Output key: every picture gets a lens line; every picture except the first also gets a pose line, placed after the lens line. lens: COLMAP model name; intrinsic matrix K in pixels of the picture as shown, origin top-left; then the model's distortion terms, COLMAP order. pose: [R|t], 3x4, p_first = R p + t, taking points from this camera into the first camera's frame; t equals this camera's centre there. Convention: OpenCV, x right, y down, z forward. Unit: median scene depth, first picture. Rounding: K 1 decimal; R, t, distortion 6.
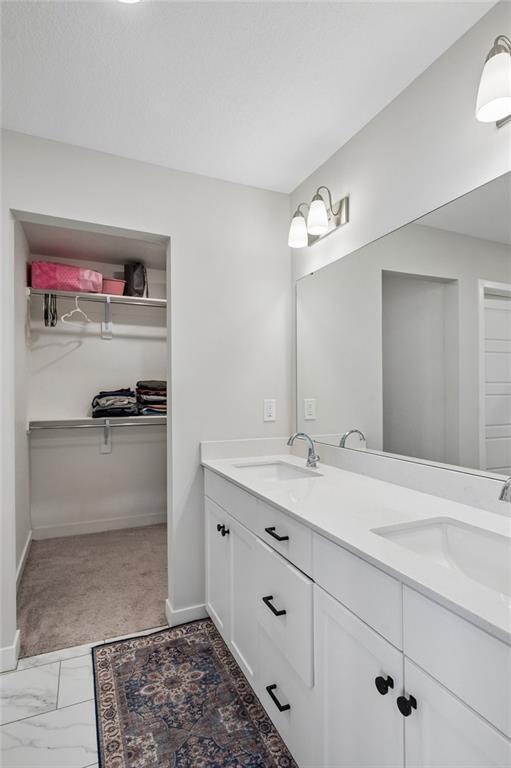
lens RADIAL K [[401.0, 0, 256.6], [0, 401.0, 385.3], [0, 0, 1]] dist [0.001989, 0.001321]
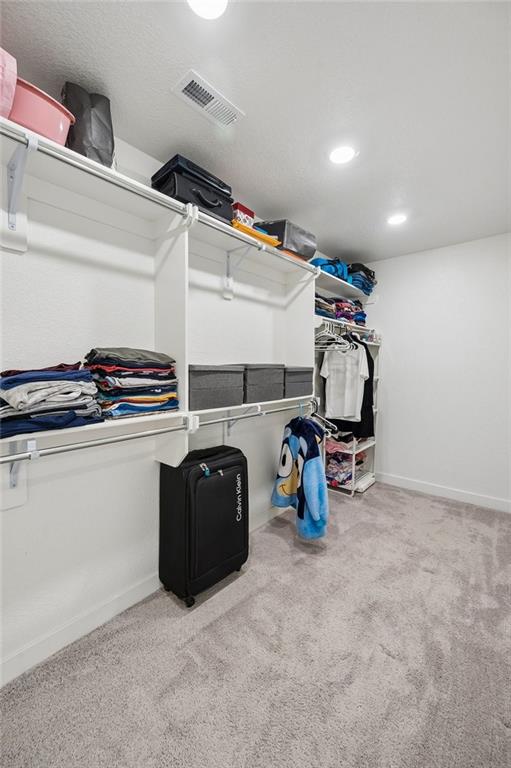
lens RADIAL K [[314.5, 0, 264.3], [0, 314.5, 373.3], [0, 0, 1]] dist [-0.001242, 0.000004]
pose [[0.908588, -0.009080, 0.417595, -0.274399], [-0.004418, 0.999499, 0.031345, 0.007103], [-0.417671, -0.030324, 0.908092, 0.581775]]
